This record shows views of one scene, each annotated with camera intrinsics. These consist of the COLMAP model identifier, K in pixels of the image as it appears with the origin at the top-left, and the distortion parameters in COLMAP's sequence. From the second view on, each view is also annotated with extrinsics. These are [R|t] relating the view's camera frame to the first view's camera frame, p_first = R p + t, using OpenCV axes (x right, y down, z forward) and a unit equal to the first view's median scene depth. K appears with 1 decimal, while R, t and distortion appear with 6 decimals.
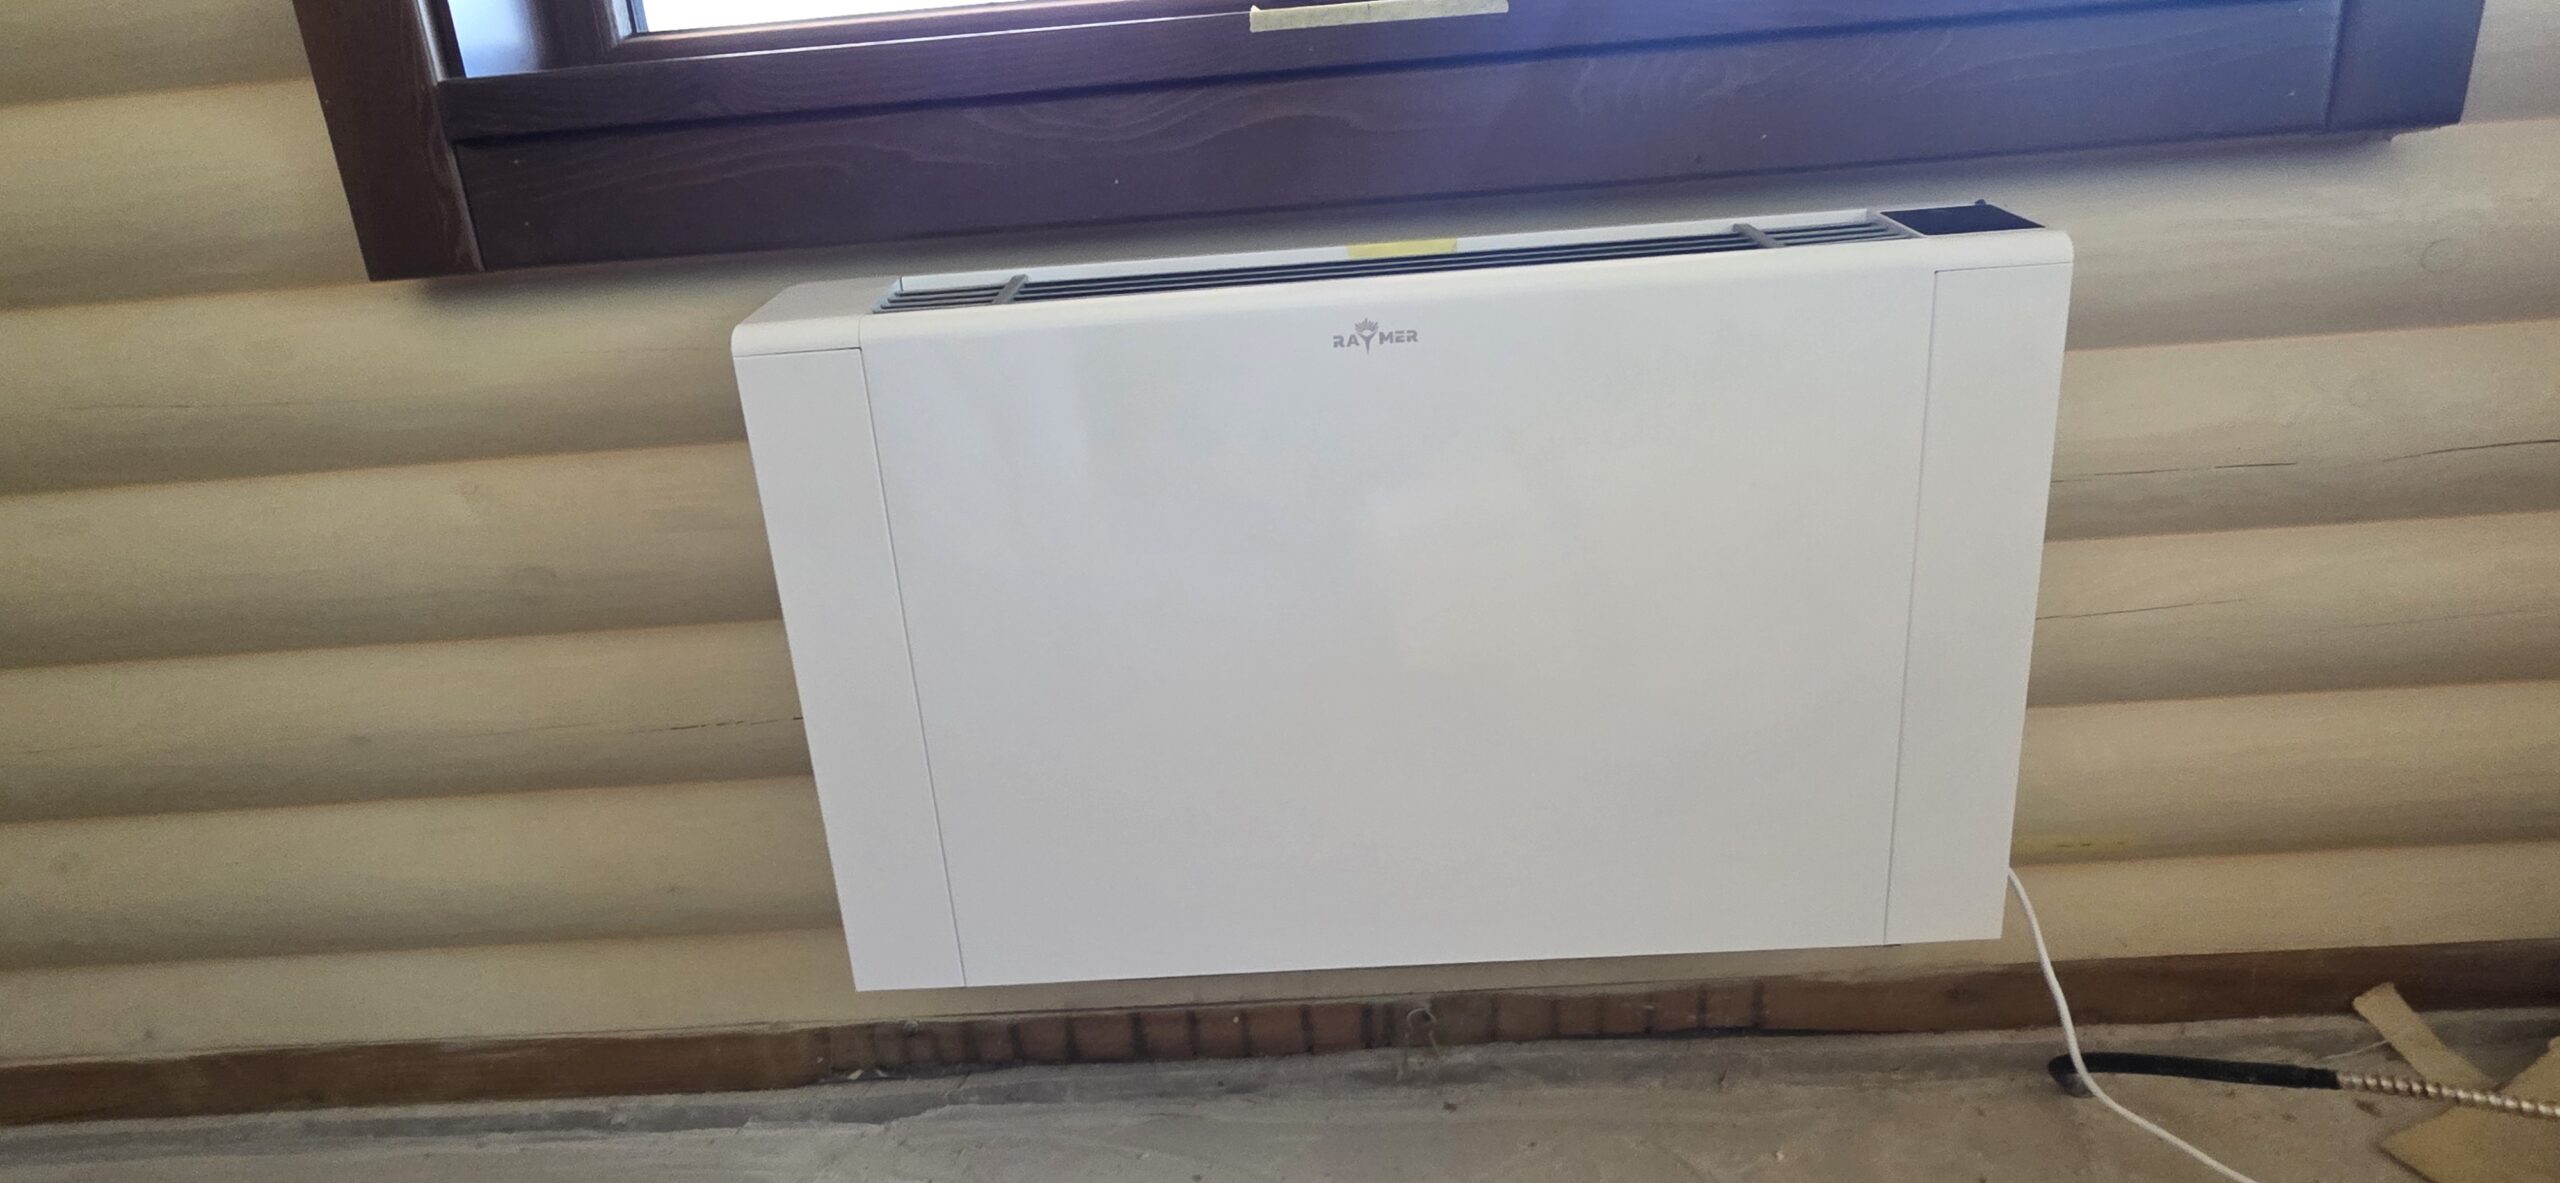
lens RADIAL K [[1245.0, 0, 1267.4], [0, 1245.0, 577.0], [0, 0, 1]] dist [-0.008374, 0.004410]
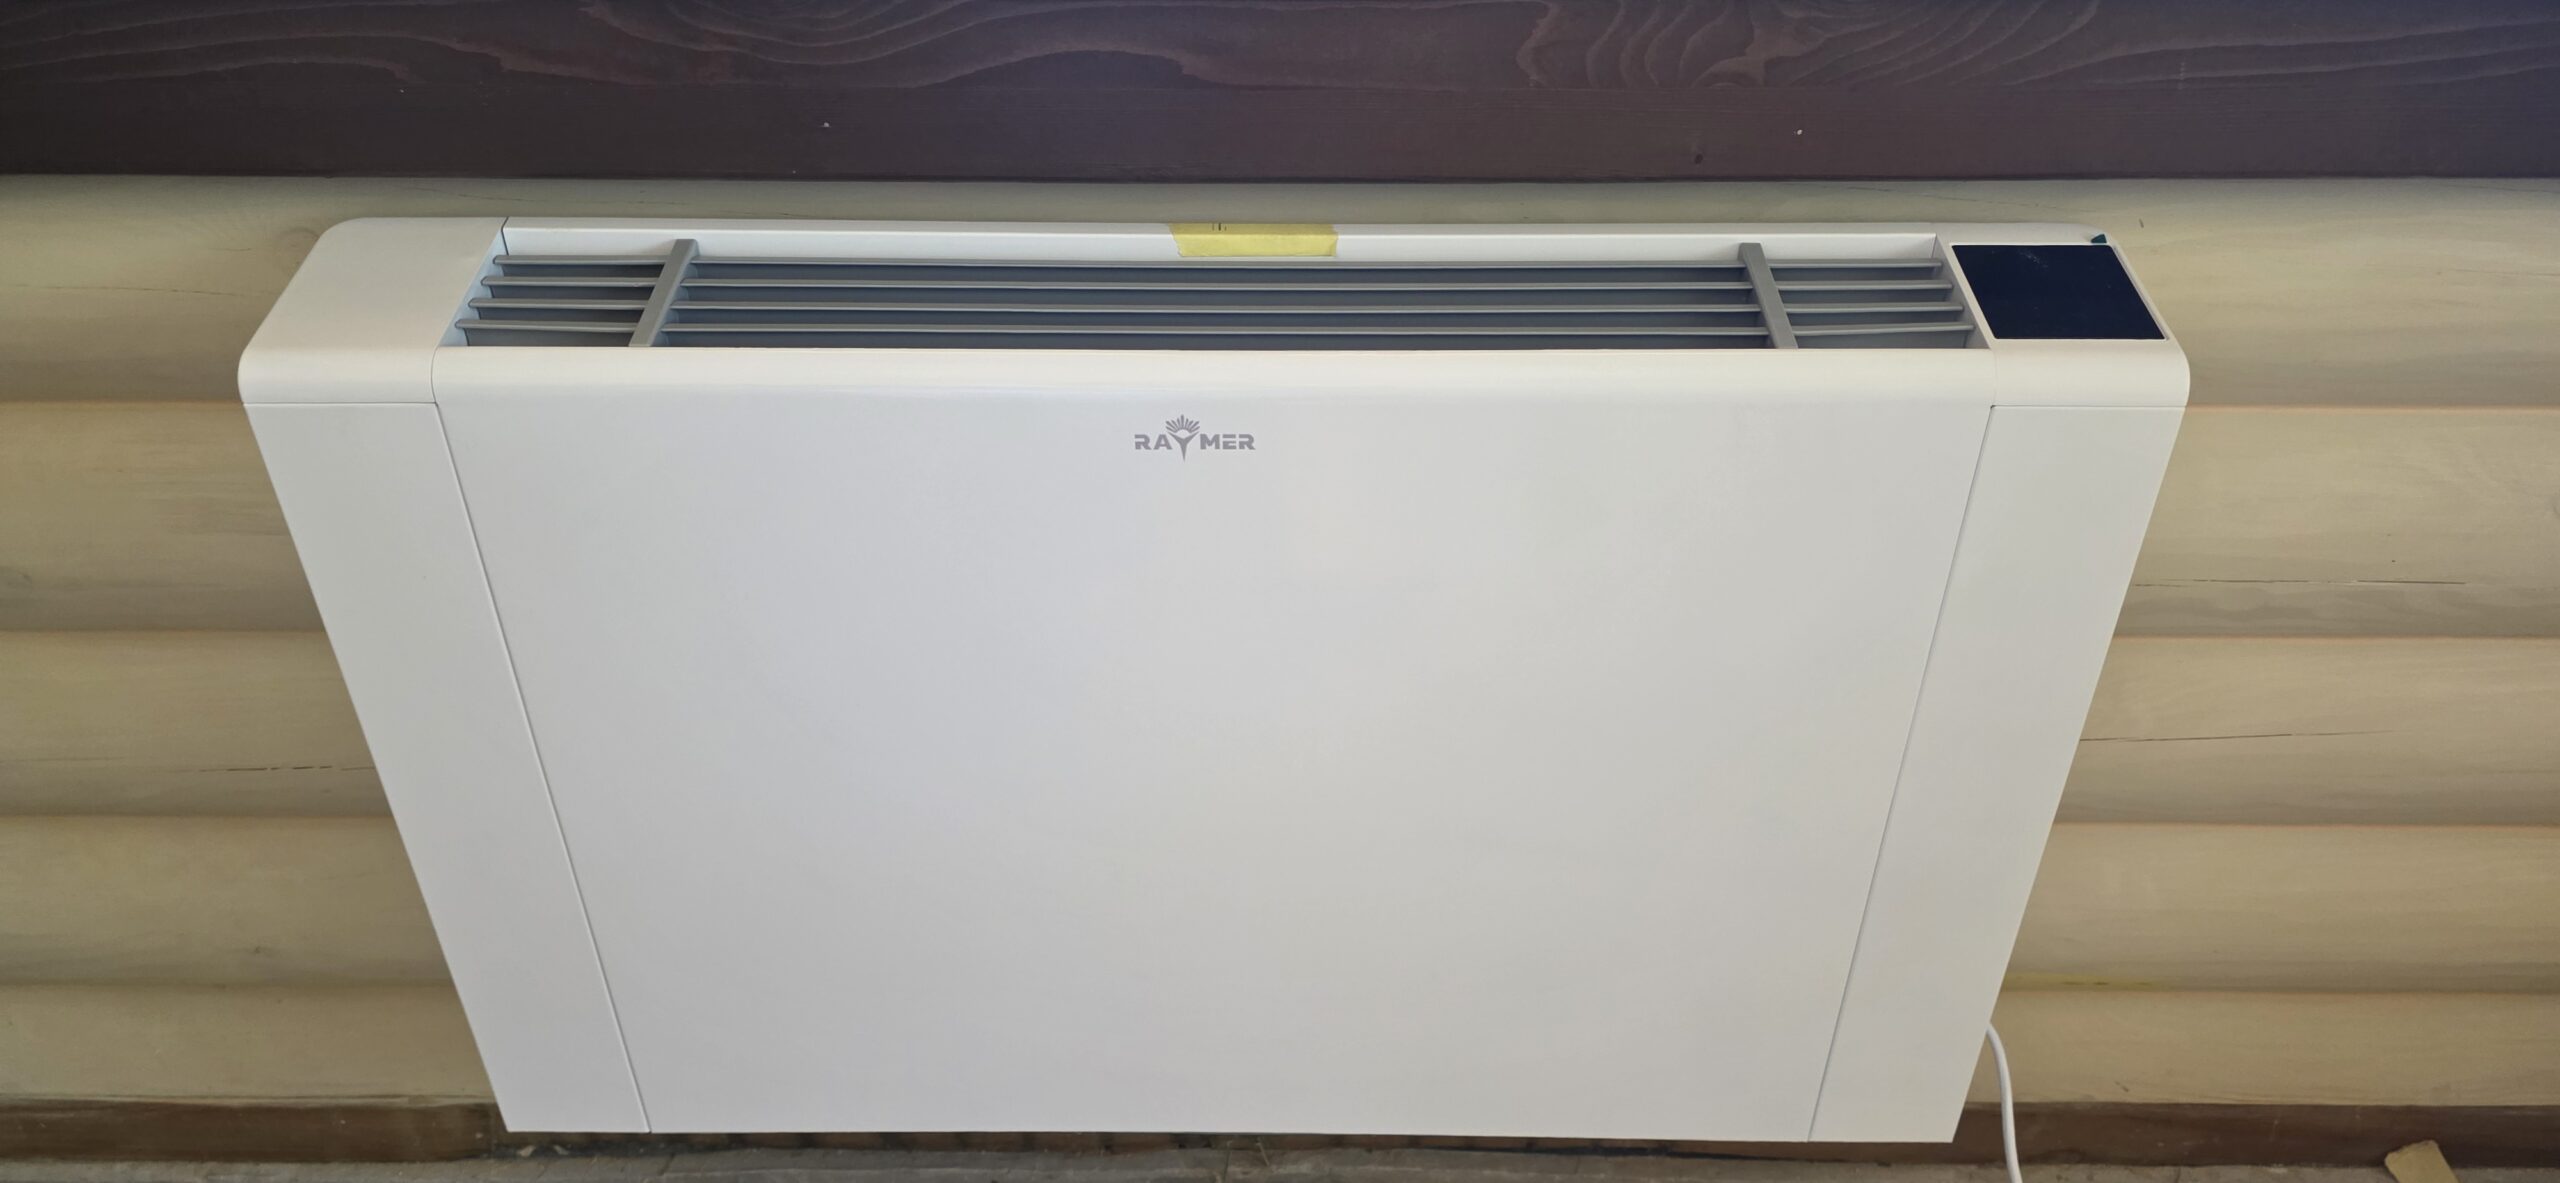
lens RADIAL K [[1756.0, 0, 1263.9], [0, 1756.0, 618.0], [0, 0, 1]] dist [0.048586, -0.059941]
pose [[0.997351, 0.047396, 0.055185, 0.058720], [-0.061619, 0.953631, 0.294602, -0.302175], [-0.038663, -0.297222, 0.954025, 0.019680]]
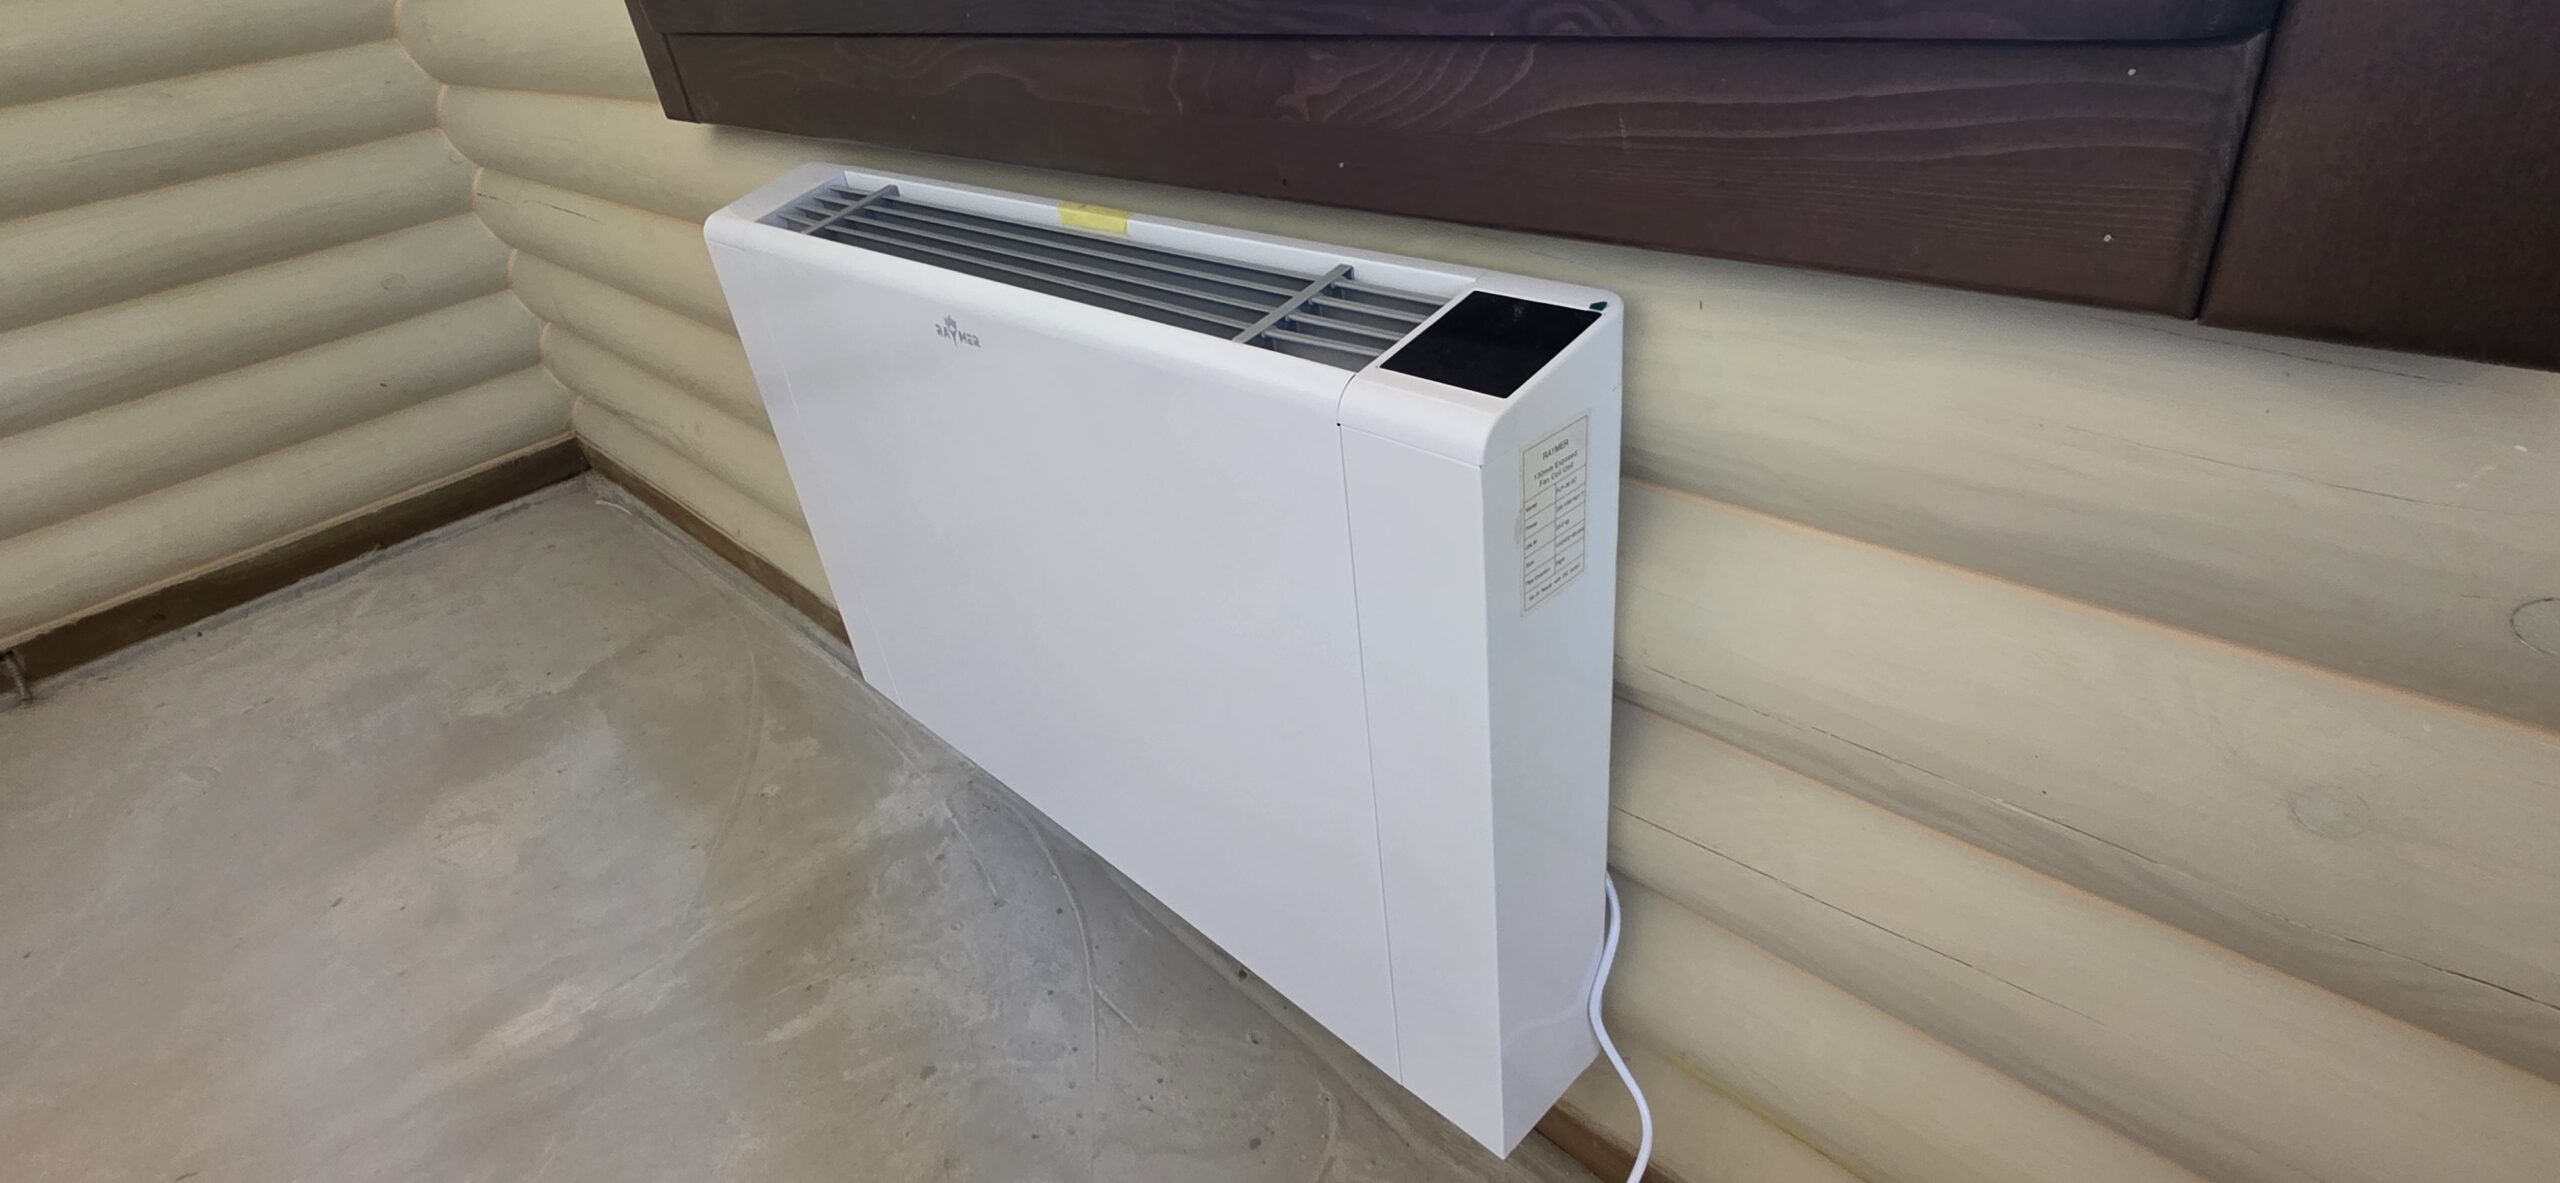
lens RADIAL K [[1245.0, 0, 1268.3], [0, 1245.0, 582.2], [0, 0, 1]] dist [-0.008374, 0.004410]
pose [[0.711036, 0.346104, -0.612079, 0.757632], [-0.127573, 0.919524, 0.371754, -0.326154], [0.691486, -0.186246, 0.697968, 0.321299]]
